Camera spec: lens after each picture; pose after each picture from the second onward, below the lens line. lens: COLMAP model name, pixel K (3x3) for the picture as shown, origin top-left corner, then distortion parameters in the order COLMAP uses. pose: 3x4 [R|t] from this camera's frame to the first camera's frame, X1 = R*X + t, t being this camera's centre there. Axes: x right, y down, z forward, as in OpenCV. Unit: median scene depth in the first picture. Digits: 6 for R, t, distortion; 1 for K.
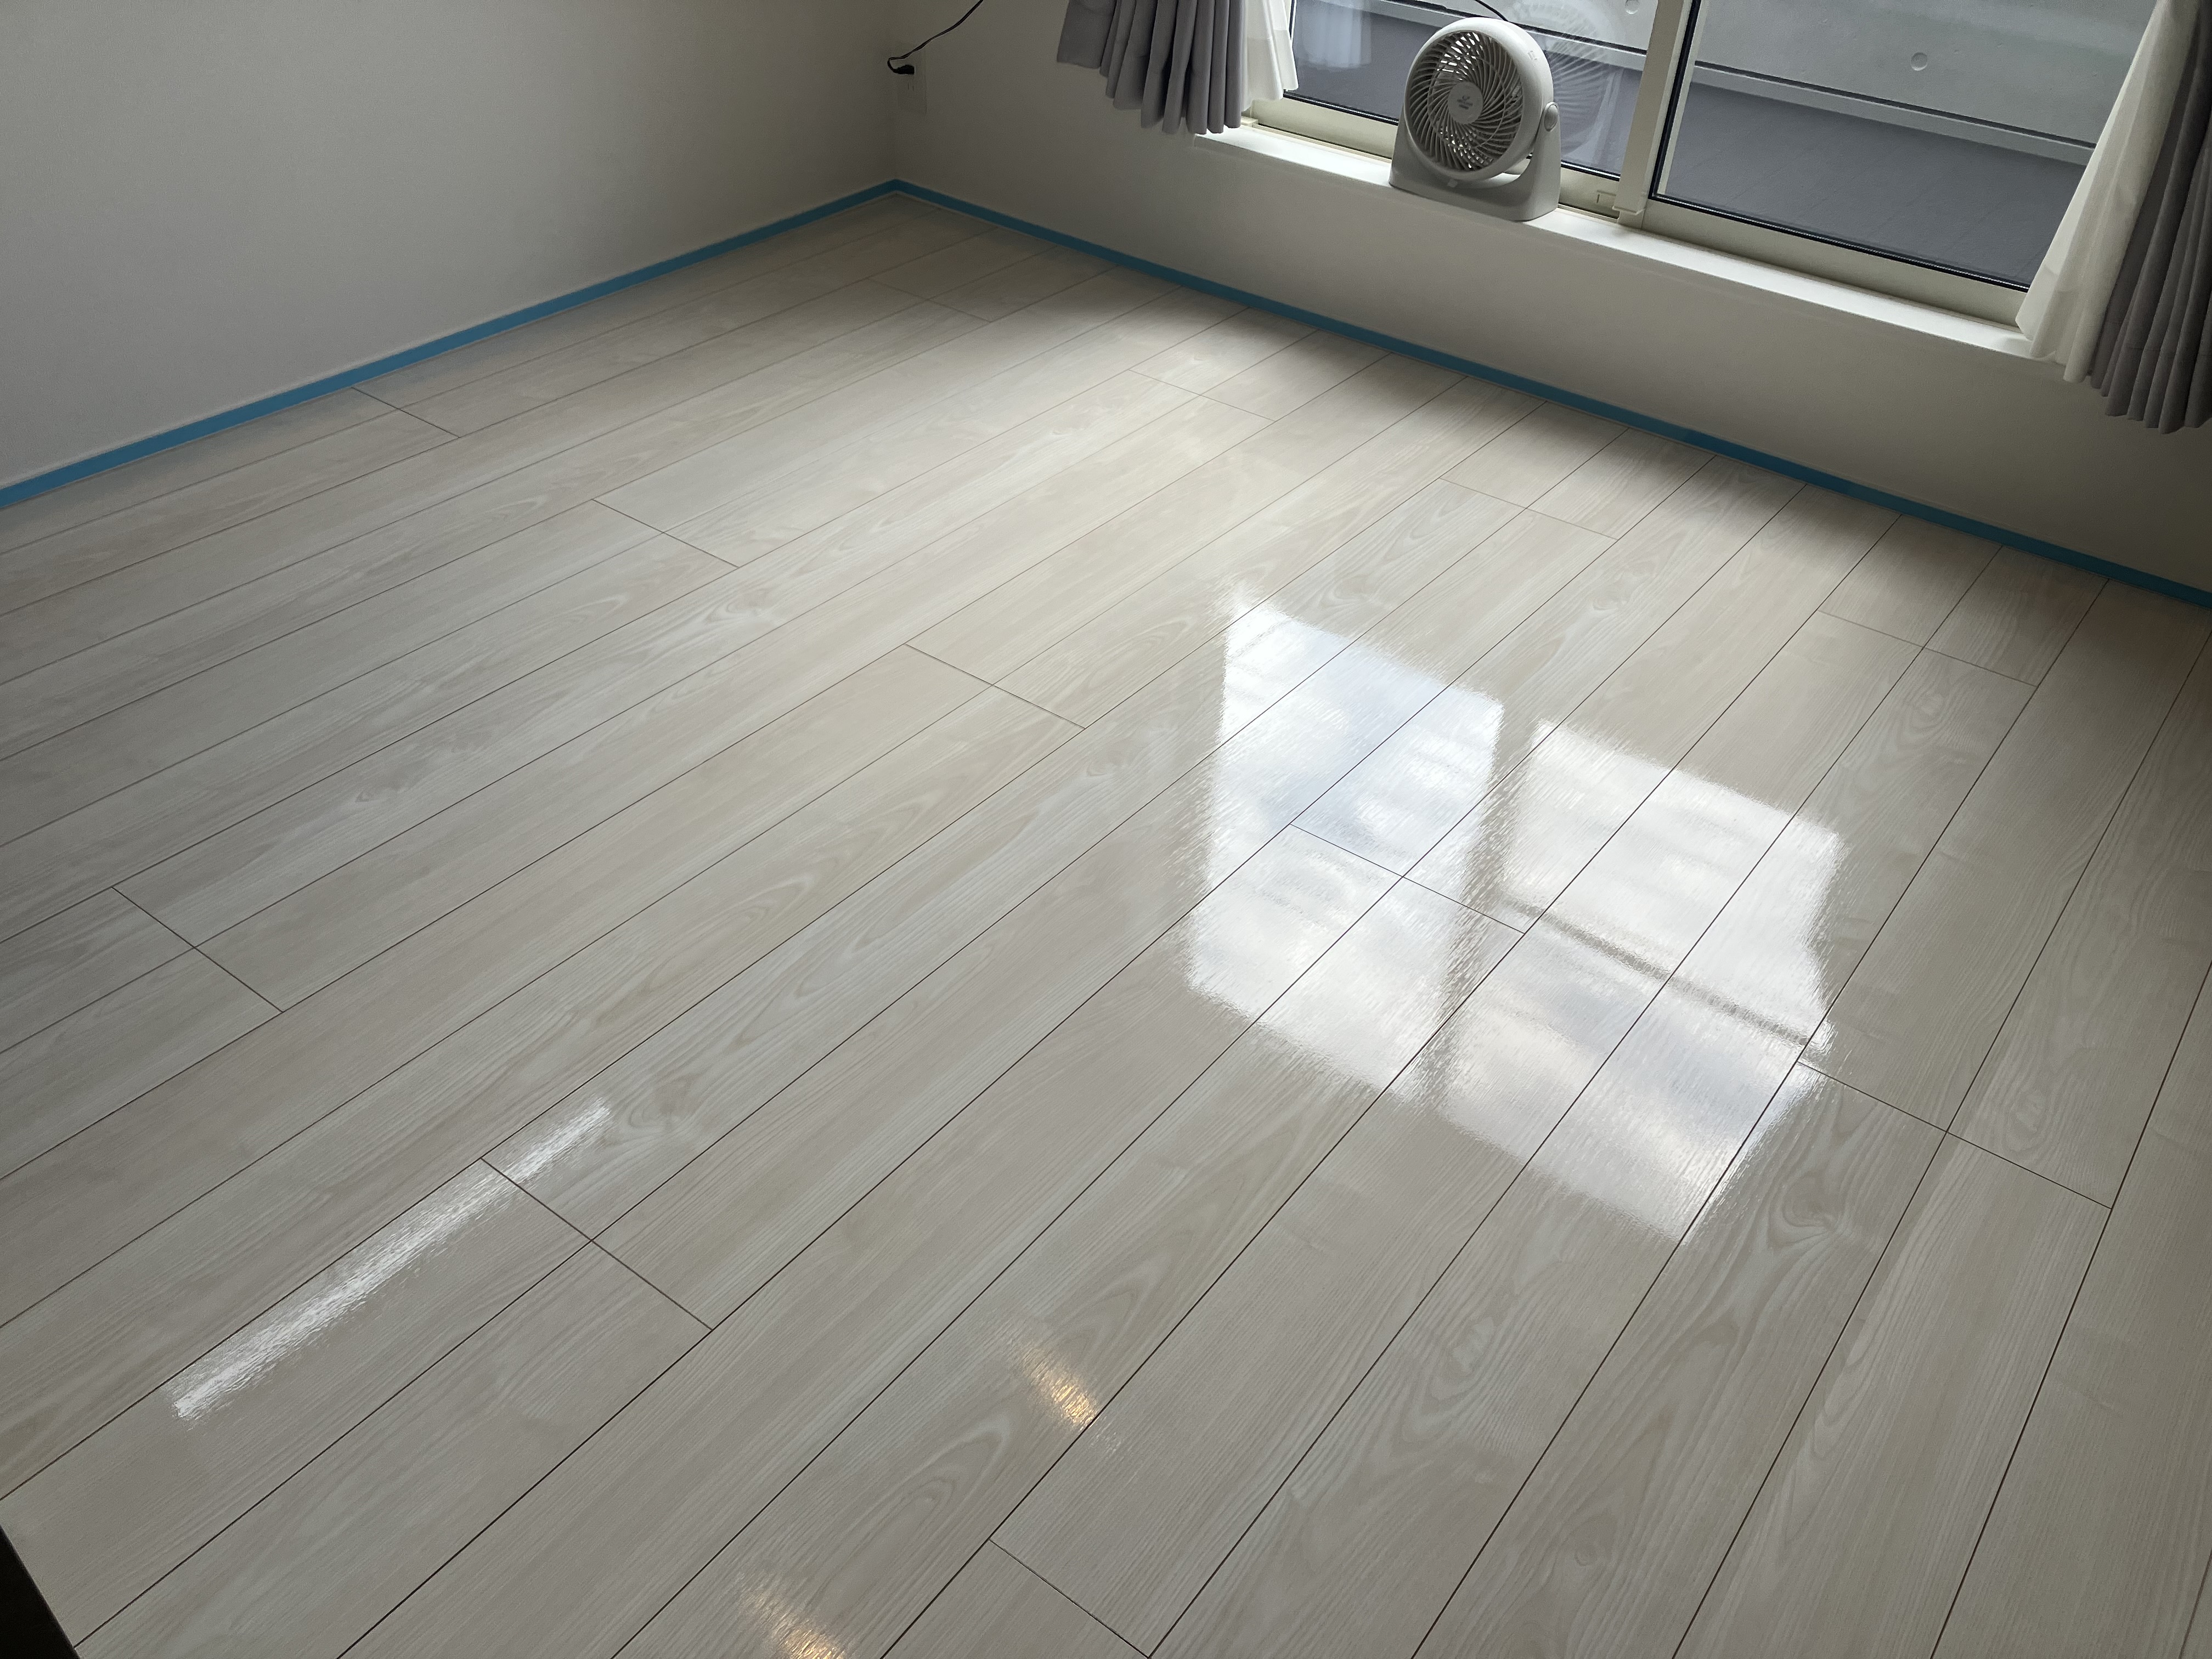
lens RADIAL K [[1817.1, 0, 1110.4], [0, 1817.1, 833.7], [0, 0, 1]] dist [0.025886, -0.040442]
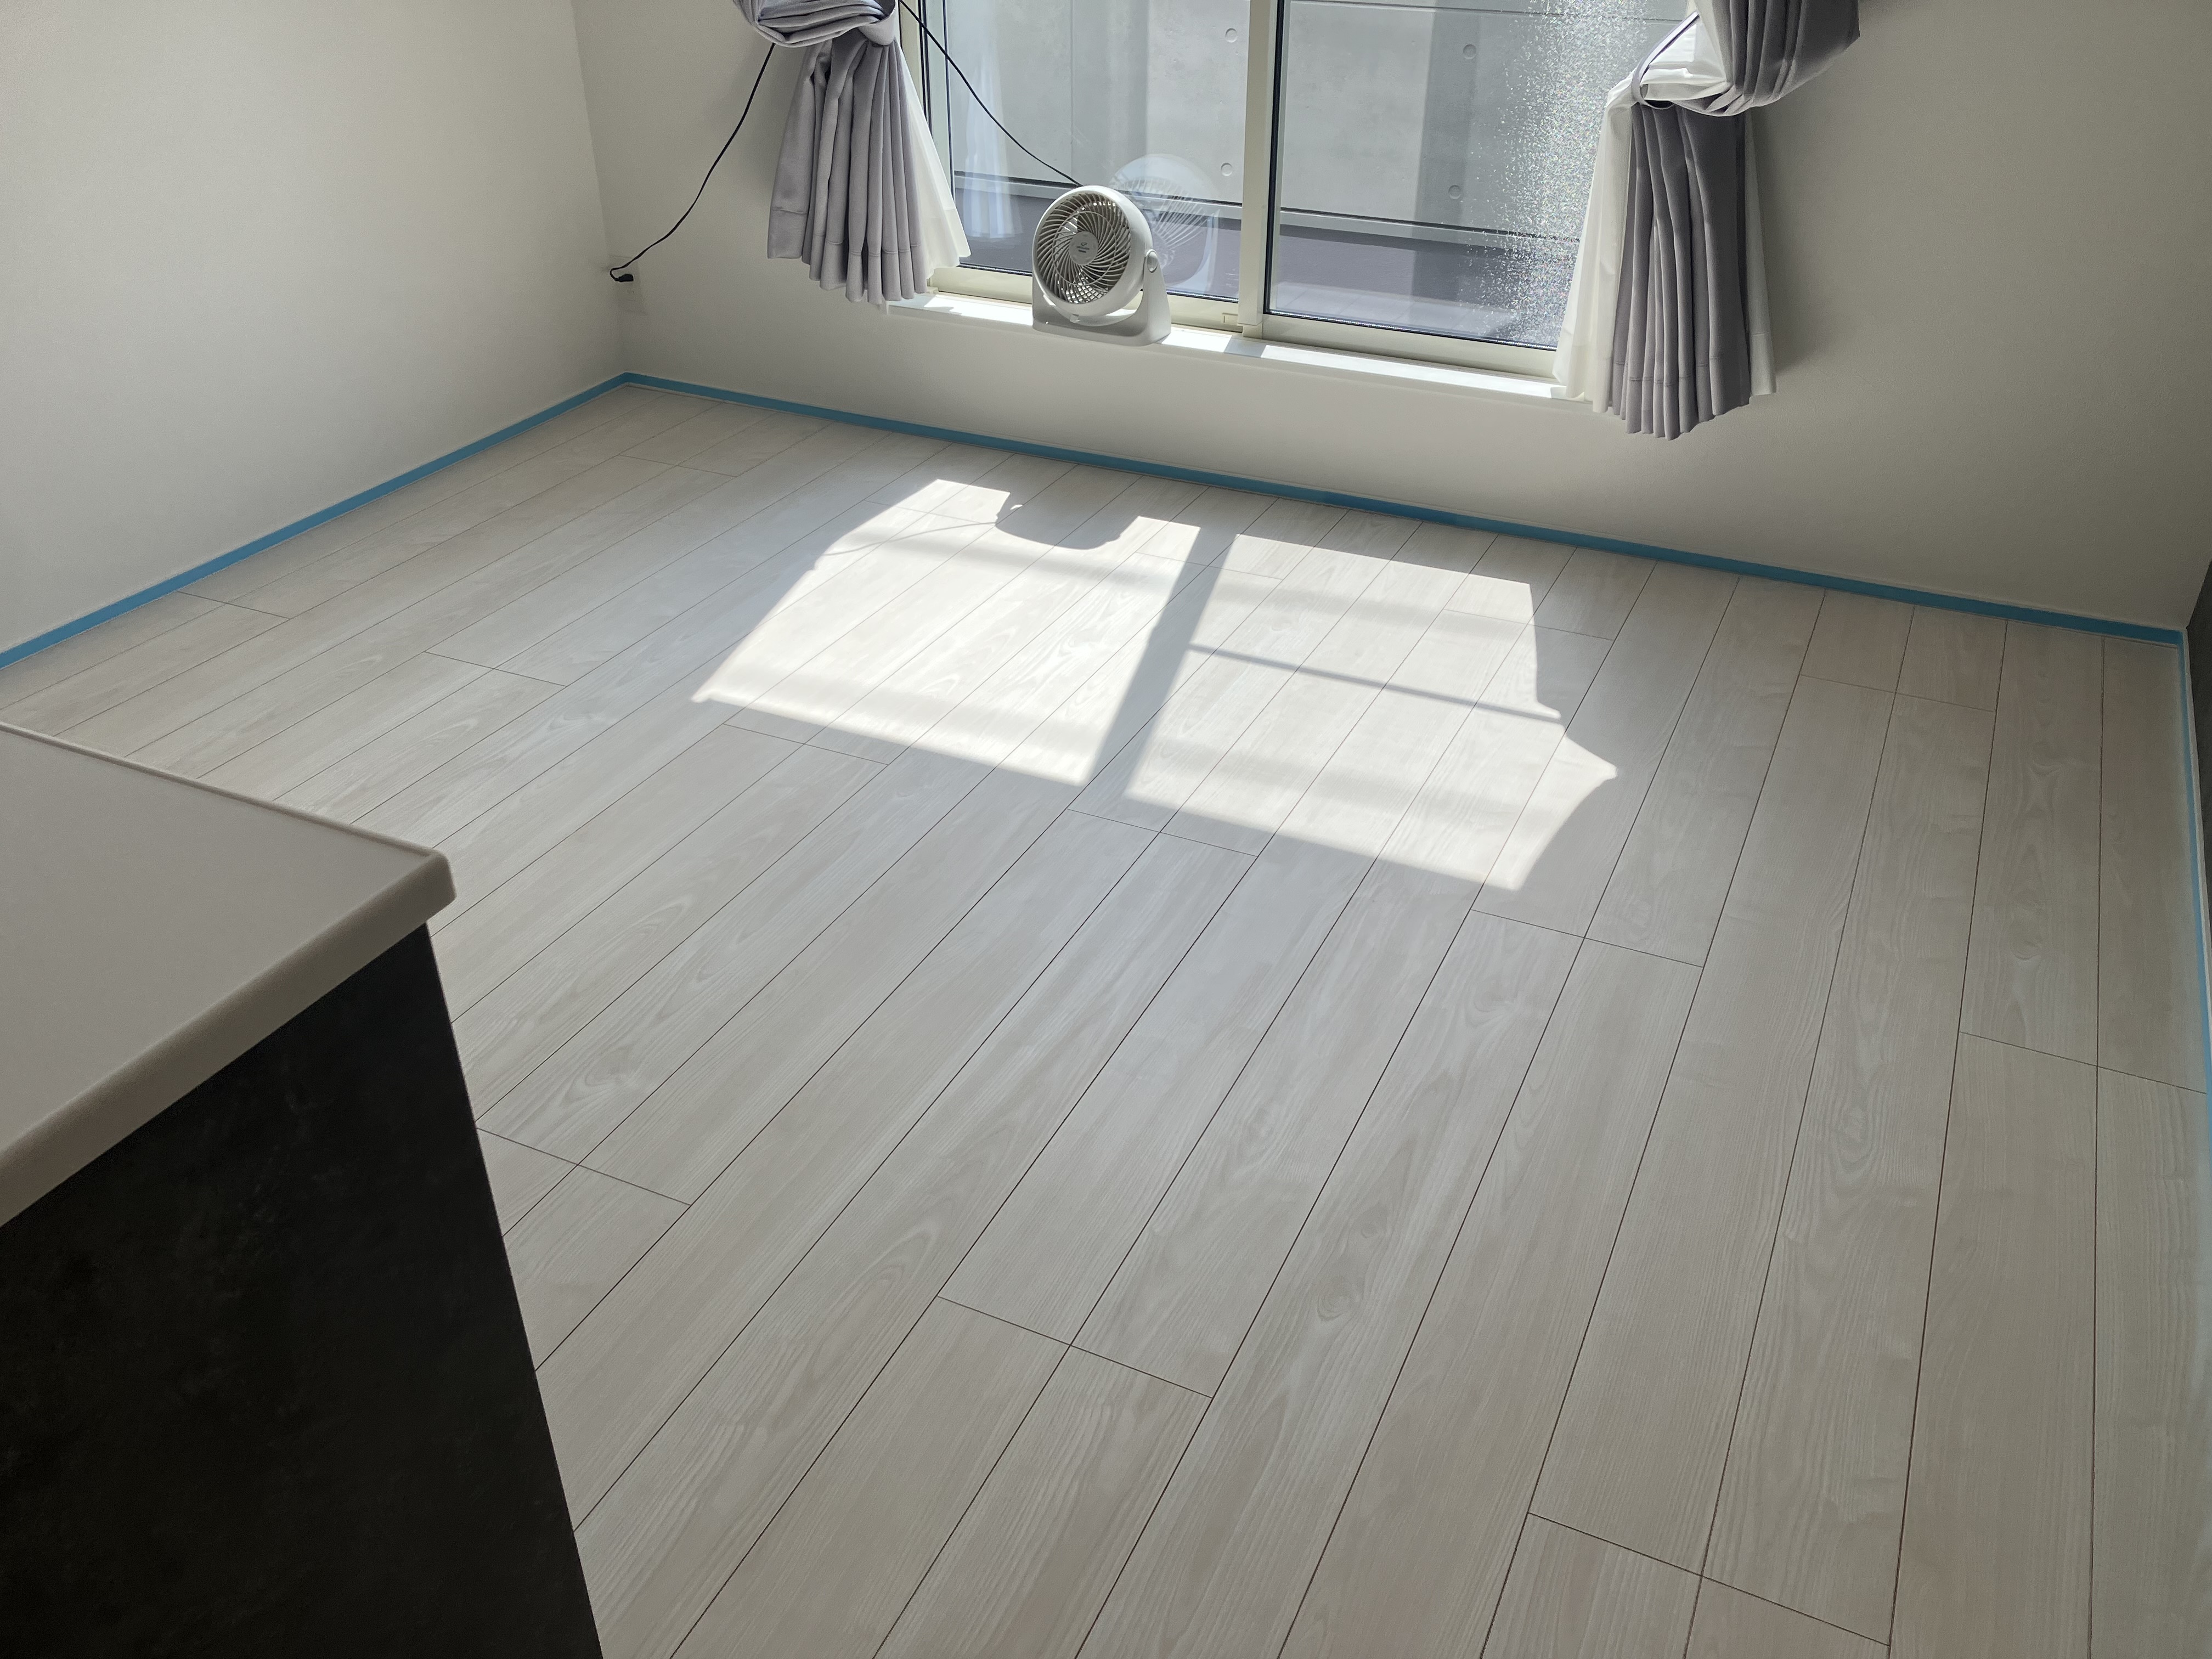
lens RADIAL K [[1817.1, 0, 1098.3], [0, 1817.1, 837.8], [0, 0, 1]] dist [0.025886, -0.040442]
pose [[0.979085, -0.141481, 0.146202, -0.054199], [0.154790, 0.984369, -0.084016, 0.103576], [-0.132030, 0.104889, 0.985681, -0.198539]]
